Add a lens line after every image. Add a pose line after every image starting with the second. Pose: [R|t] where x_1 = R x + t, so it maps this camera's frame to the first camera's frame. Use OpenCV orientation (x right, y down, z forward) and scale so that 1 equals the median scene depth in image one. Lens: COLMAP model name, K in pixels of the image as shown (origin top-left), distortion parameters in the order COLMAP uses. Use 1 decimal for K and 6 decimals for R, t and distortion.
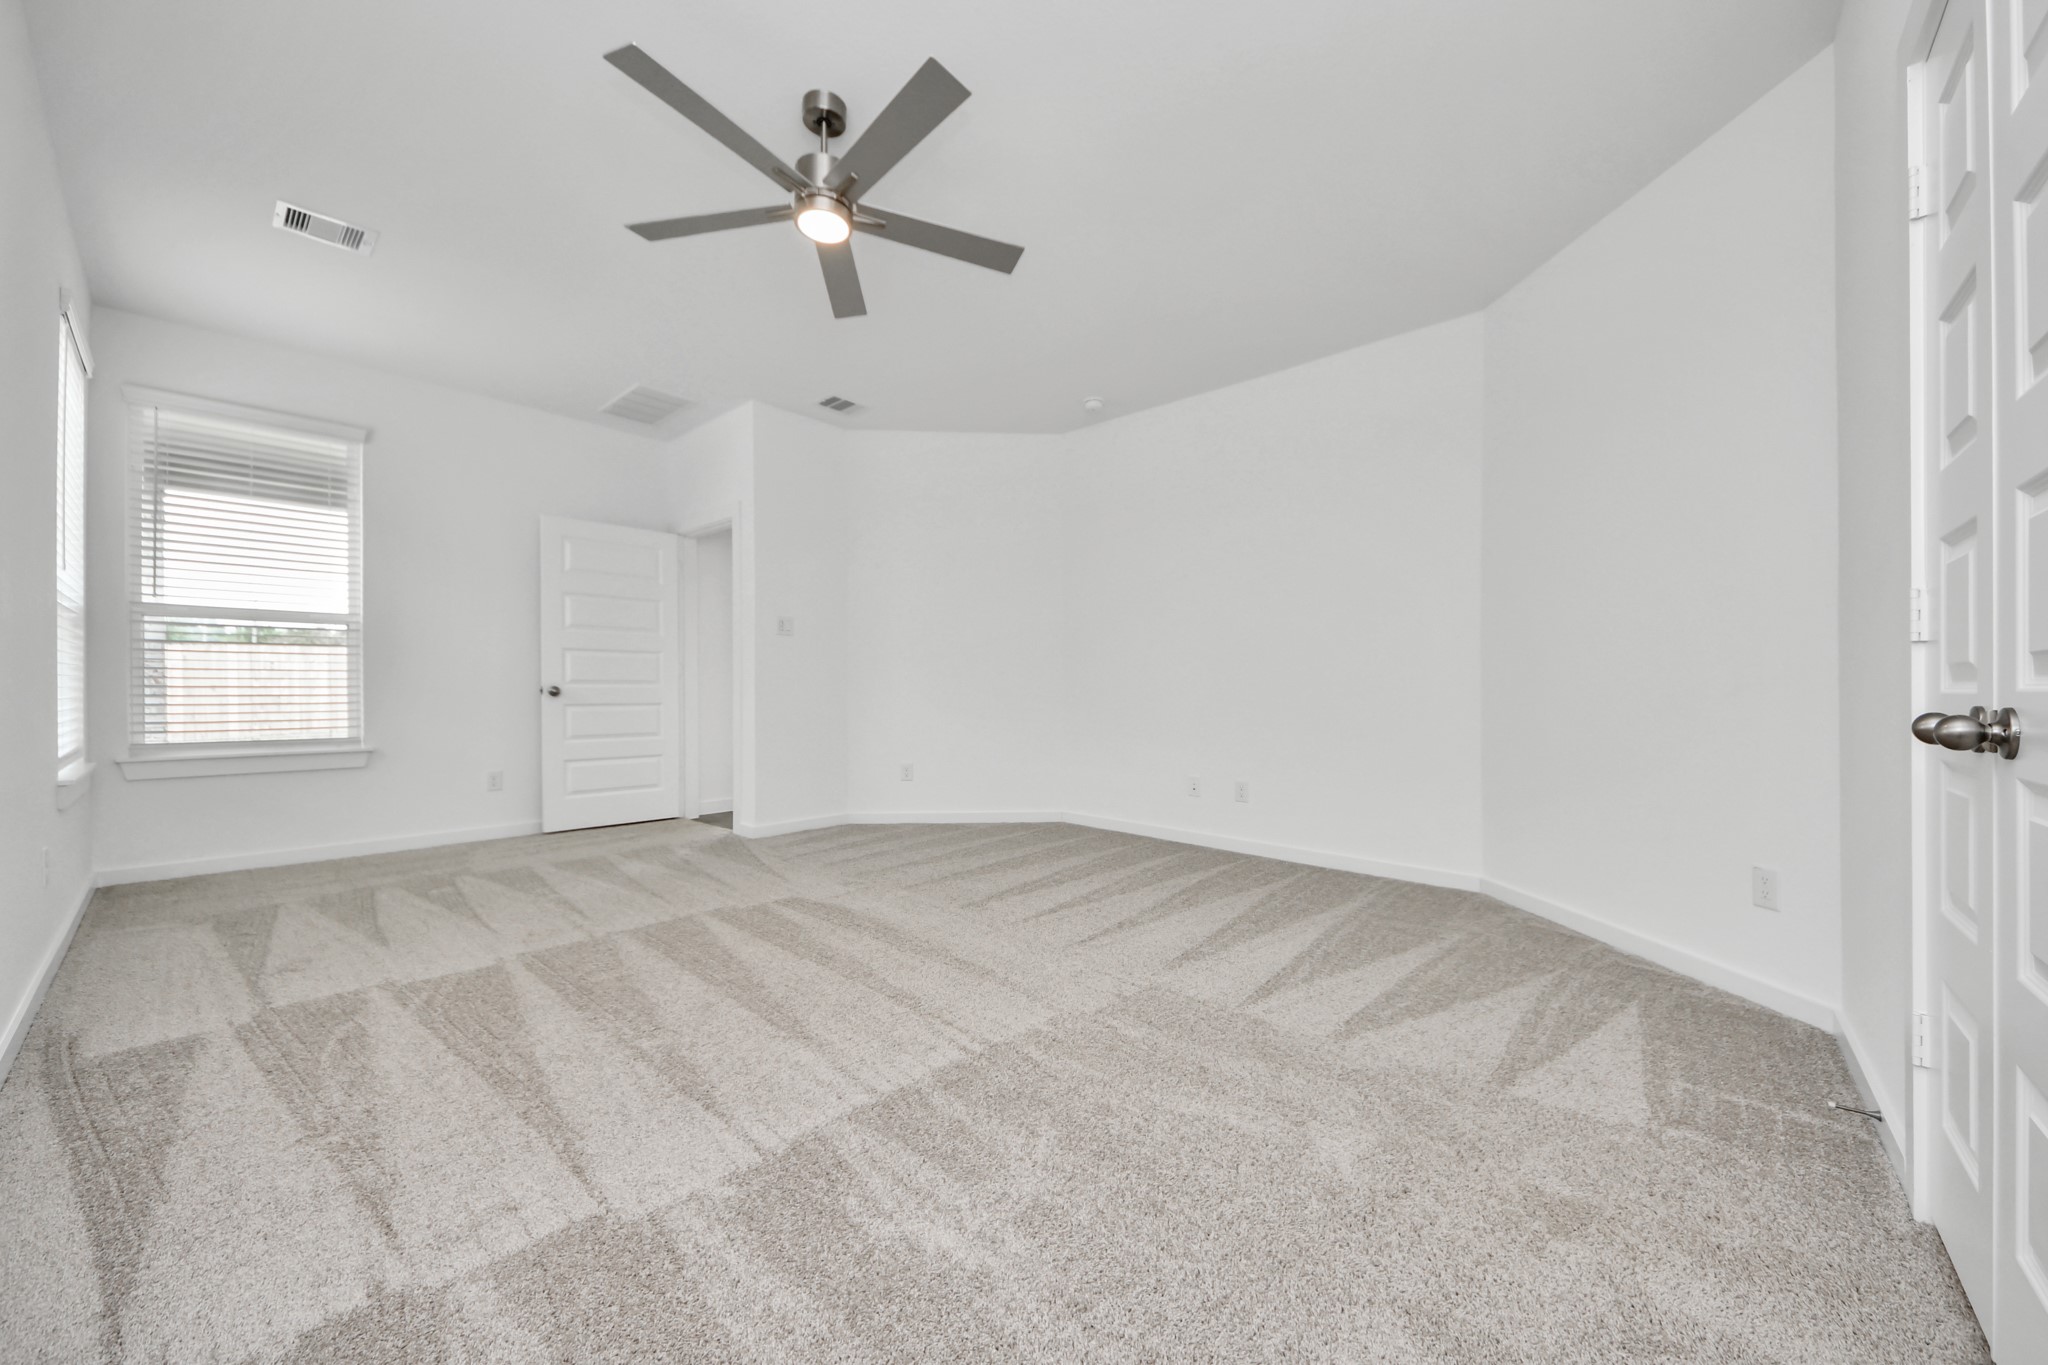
lens RADIAL K [[740.8, 0, 1029.4], [0, 740.8, 692.9], [0, 0, 1]] dist [-0.000959, -0.004808]
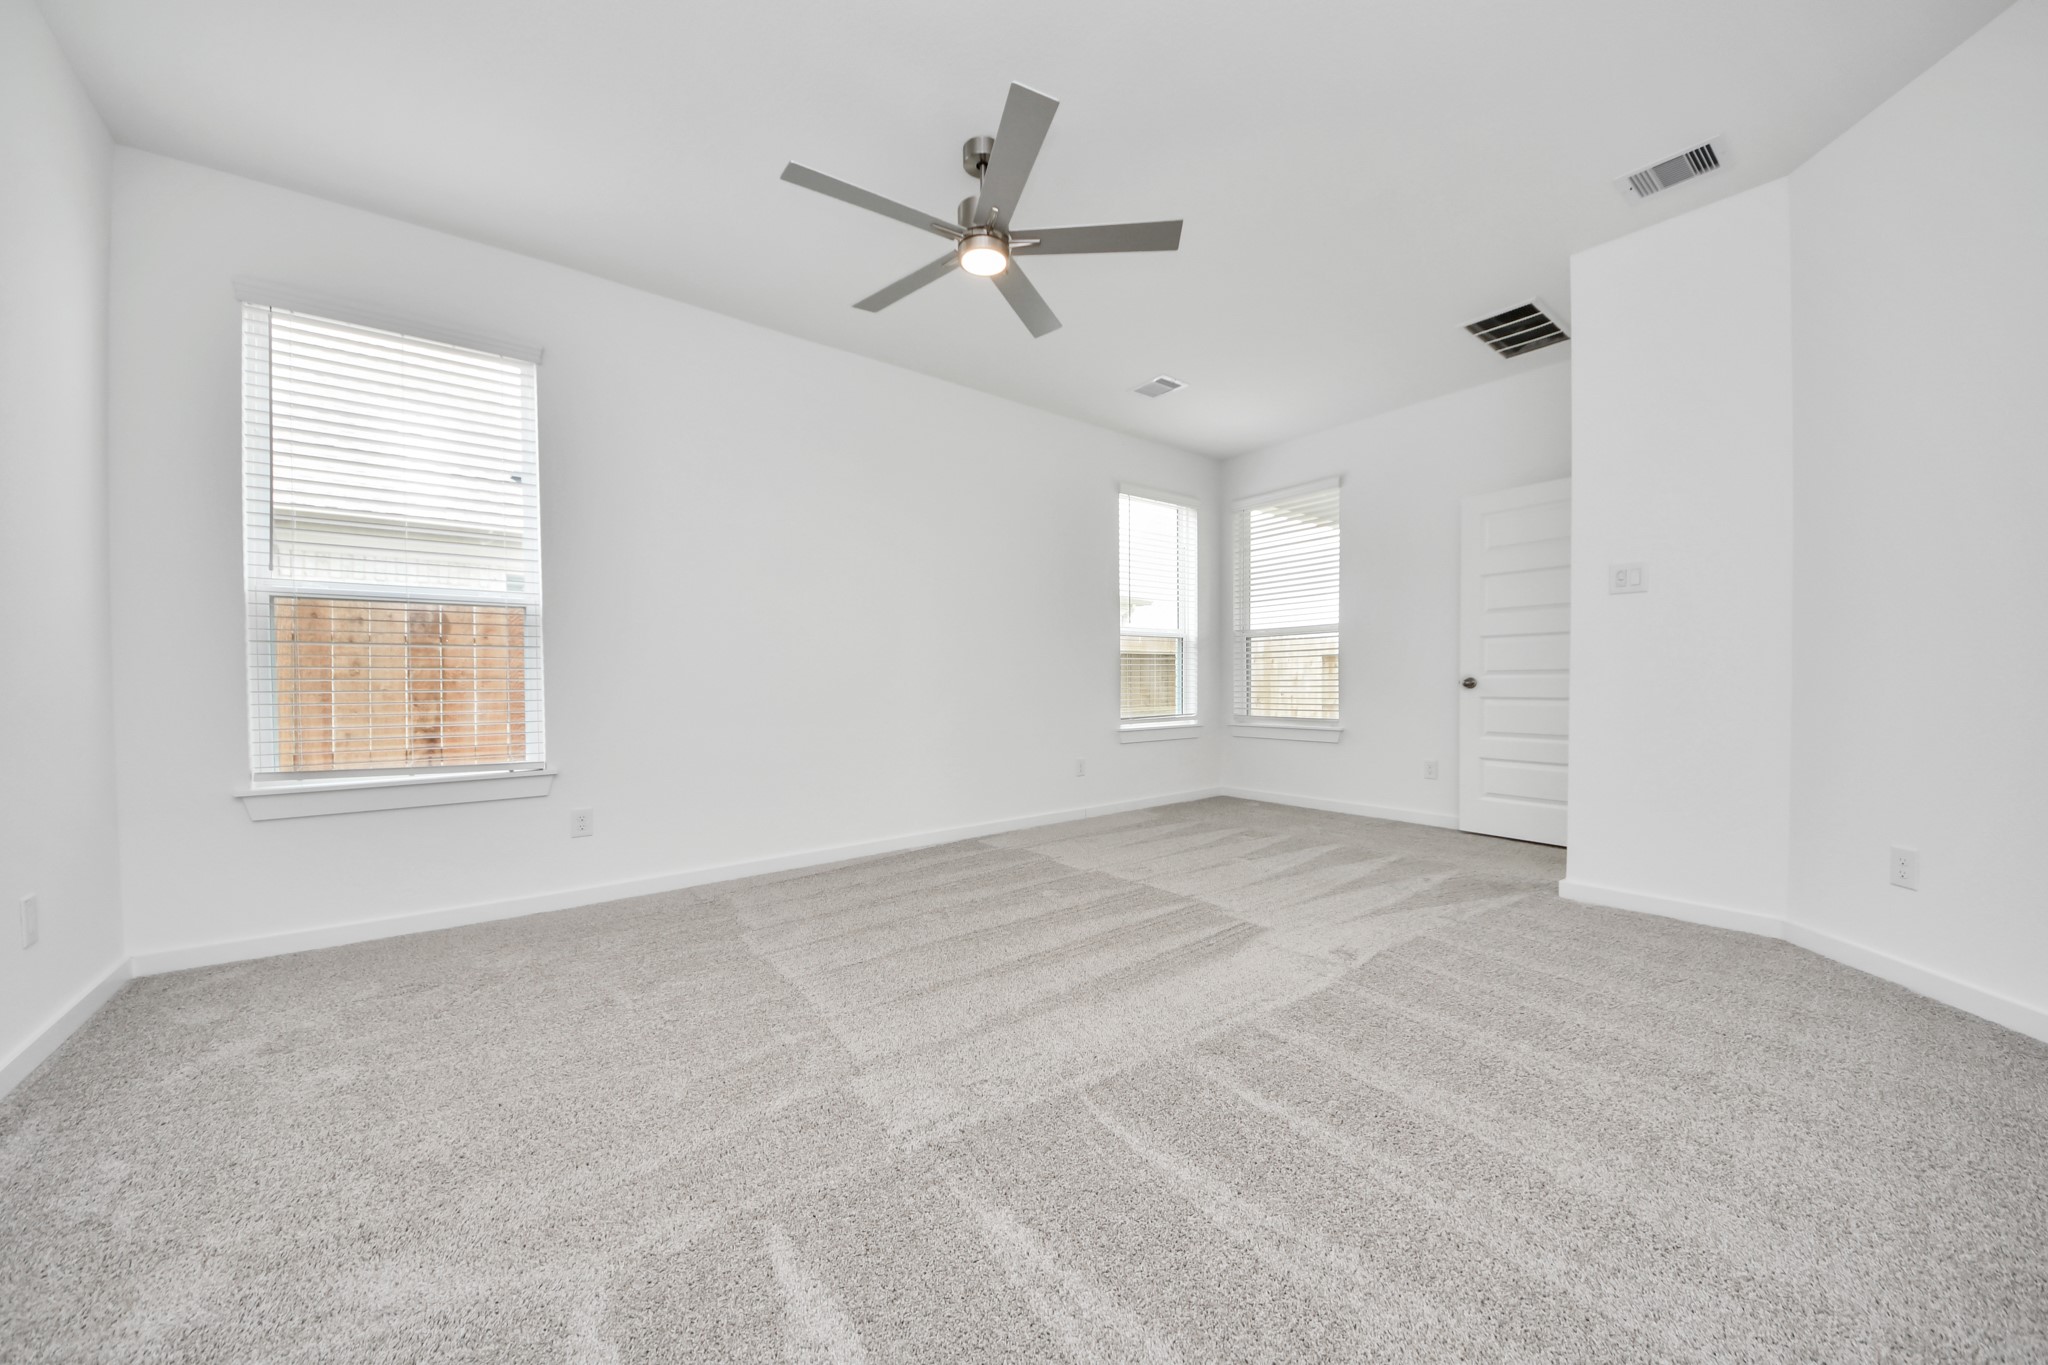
lens RADIAL K [[740.8, 0, 1029.4], [0, 740.8, 692.9], [0, 0, 1]] dist [-0.000959, -0.004808]
pose [[-0.206792, 0.012701, -0.978303, 0.559660], [0.001900, 0.999919, 0.012580, -0.003451], [0.978383, 0.000743, -0.206799, 0.916866]]
